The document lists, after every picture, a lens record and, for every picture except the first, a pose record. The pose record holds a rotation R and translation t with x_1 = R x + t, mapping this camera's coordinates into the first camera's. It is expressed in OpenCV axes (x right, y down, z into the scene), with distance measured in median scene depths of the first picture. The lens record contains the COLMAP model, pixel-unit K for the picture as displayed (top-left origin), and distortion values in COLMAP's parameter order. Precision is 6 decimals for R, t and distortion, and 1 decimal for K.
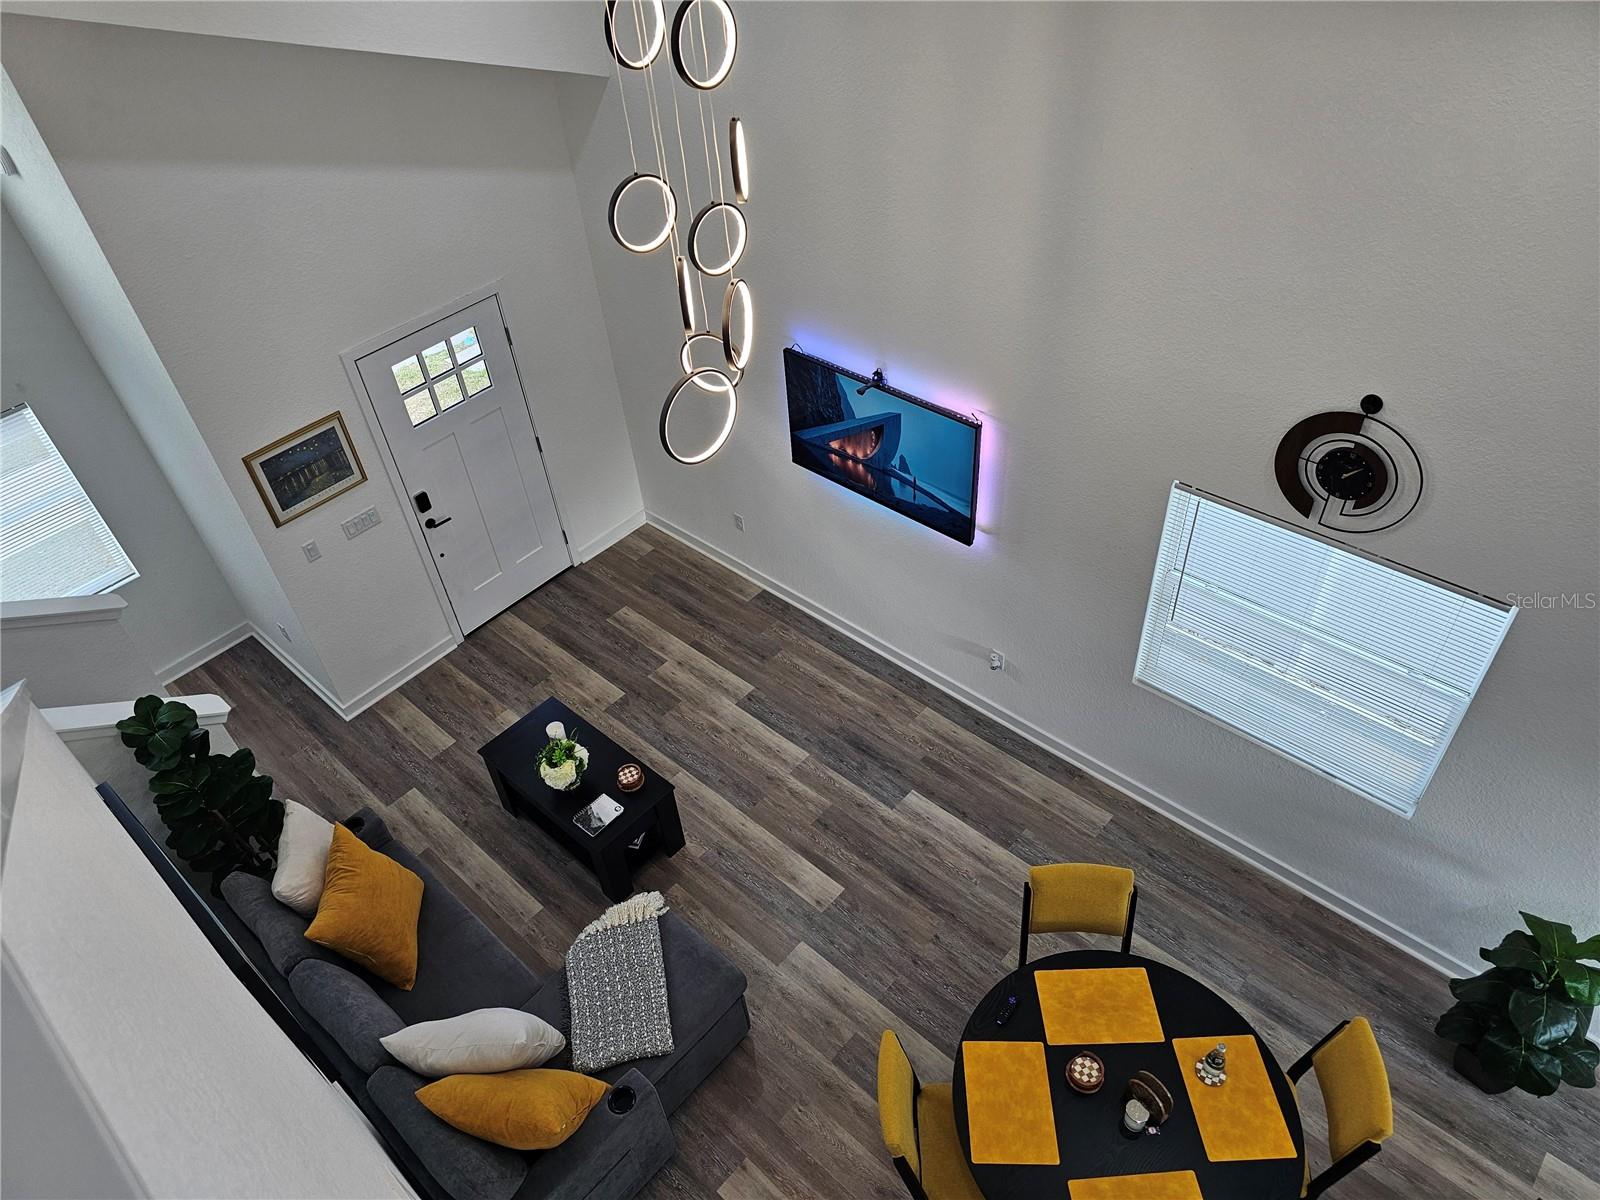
lens RADIAL K [[1067.3, 0, 798.0], [0, 1067.3, 603.2], [0, 0, 1]] dist [0.011222, -0.000367]
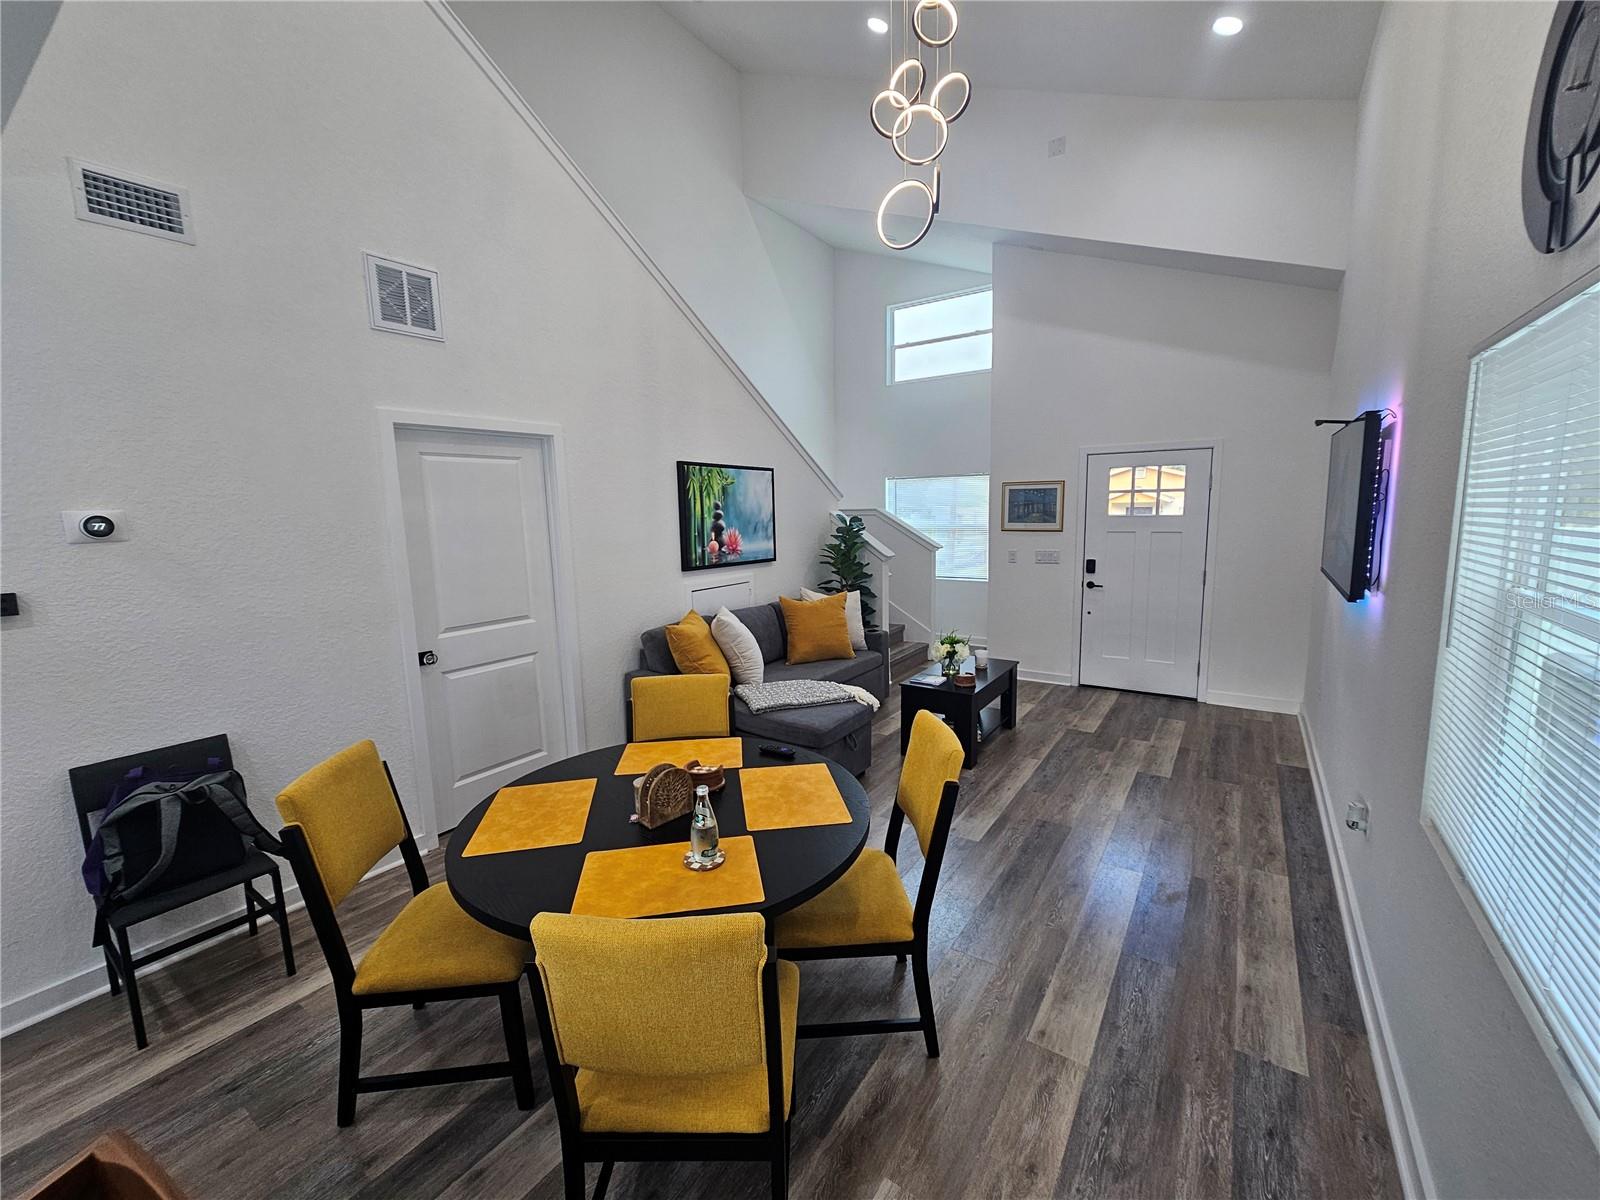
lens RADIAL K [[651.0, 0, 805.2], [0, 651.0, 596.2], [0, 0, 1]] dist [0.002623, 0.000273]
pose [[0.144851, 0.198342, -0.969370, 0.479436], [-0.662248, 0.747340, 0.053954, 0.151123], [0.735150, 0.634148, 0.239604, 0.523402]]
